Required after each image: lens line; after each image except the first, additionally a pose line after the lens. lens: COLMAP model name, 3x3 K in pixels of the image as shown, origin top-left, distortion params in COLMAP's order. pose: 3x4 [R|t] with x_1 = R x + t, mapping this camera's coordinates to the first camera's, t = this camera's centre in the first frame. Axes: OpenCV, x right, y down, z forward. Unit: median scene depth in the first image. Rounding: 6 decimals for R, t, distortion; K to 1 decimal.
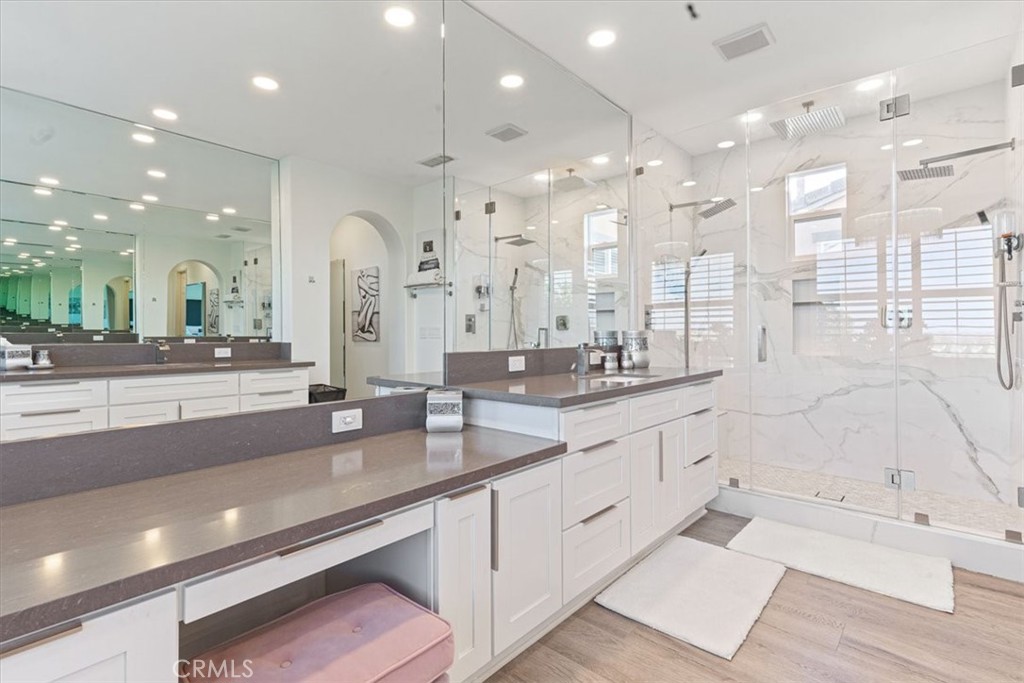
lens RADIAL K [[467.7, 0, 518.5], [0, 467.7, 332.0], [0, 0, 1]] dist [0.005910, 0.000178]
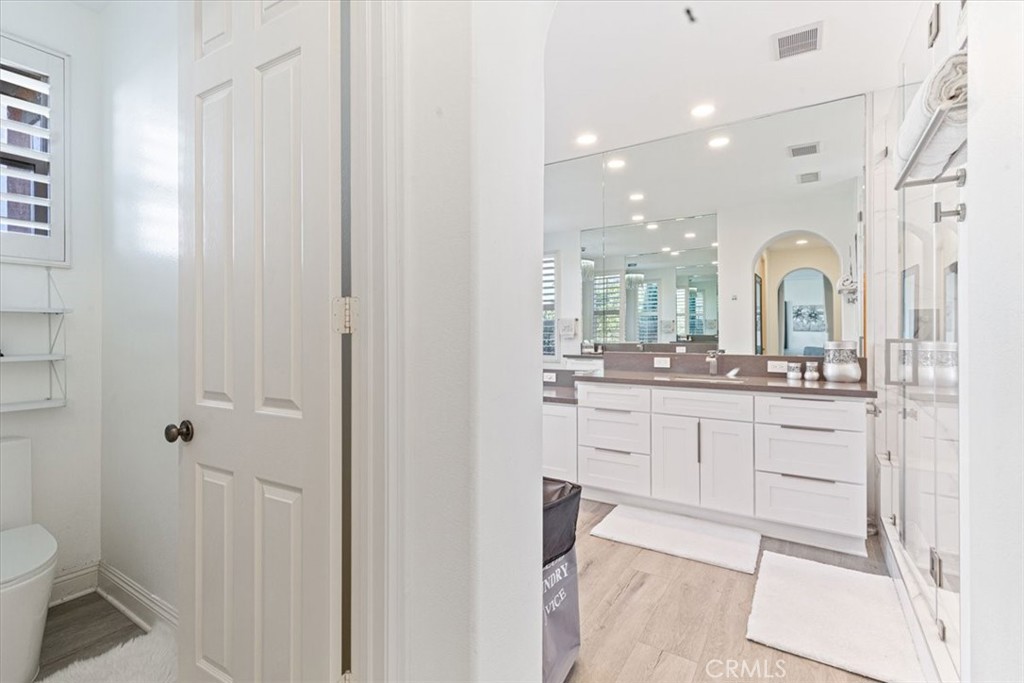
lens RADIAL K [[467.7, 0, 517.6], [0, 467.7, 336.4], [0, 0, 1]] dist [0.005910, 0.000178]
pose [[0.174510, 0.007222, -0.984629, 1.474951], [0.004285, 0.999958, 0.008094, -0.032933], [0.984646, -0.005632, 0.174472, 0.303349]]
